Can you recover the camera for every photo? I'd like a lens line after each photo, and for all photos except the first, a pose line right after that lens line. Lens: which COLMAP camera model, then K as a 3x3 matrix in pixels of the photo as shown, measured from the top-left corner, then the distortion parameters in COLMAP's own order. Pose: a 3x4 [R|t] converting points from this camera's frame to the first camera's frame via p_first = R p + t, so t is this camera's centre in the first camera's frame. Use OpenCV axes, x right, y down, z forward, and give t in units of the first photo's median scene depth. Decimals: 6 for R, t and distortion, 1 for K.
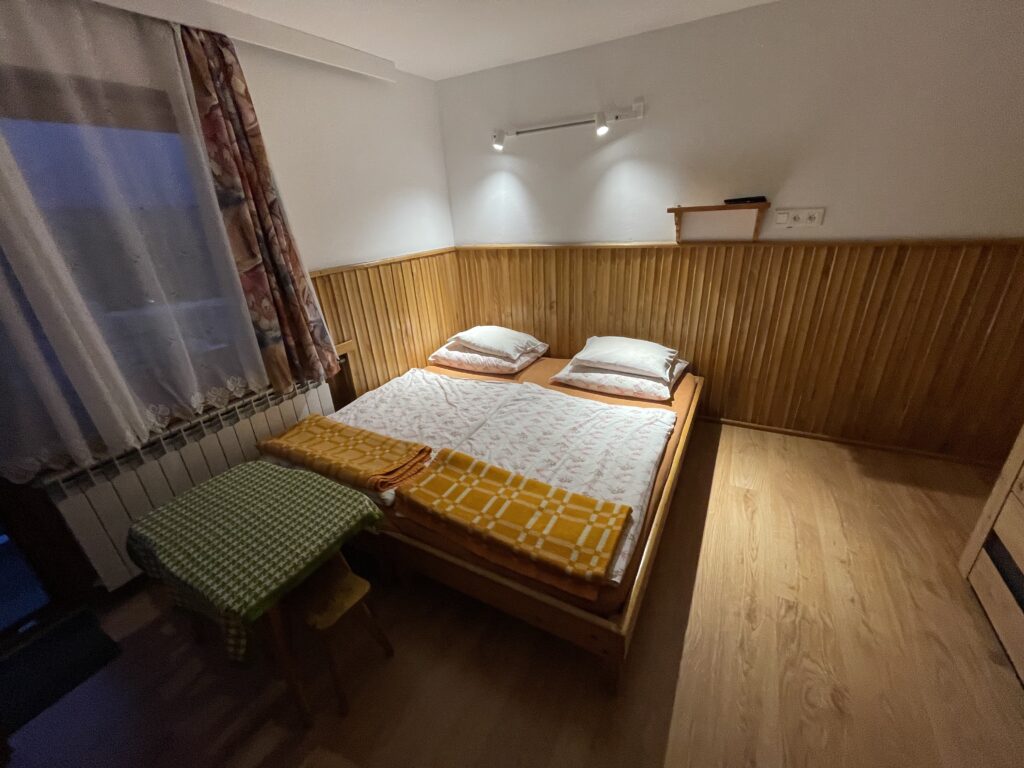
lens RADIAL K [[412.6, 0, 511.5], [0, 412.6, 380.3], [0, 0, 1]] dist [-0.000234, 0.000004]
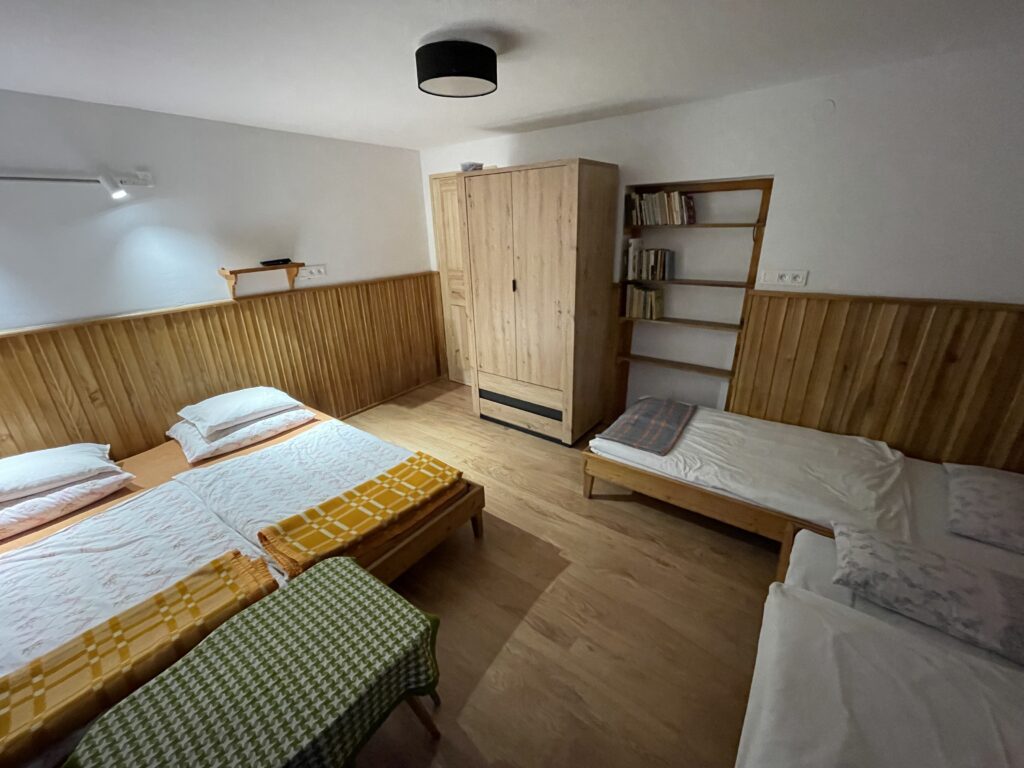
lens RADIAL K [[412.6, 0, 511.5], [0, 412.6, 380.3], [0, 0, 1]] dist [-0.000234, 0.000004]
pose [[0.144922, -0.299358, 0.943071, -0.641224], [0.402039, 0.888719, 0.220323, -0.083661], [-0.904081, 0.347221, 0.249149, 0.116555]]
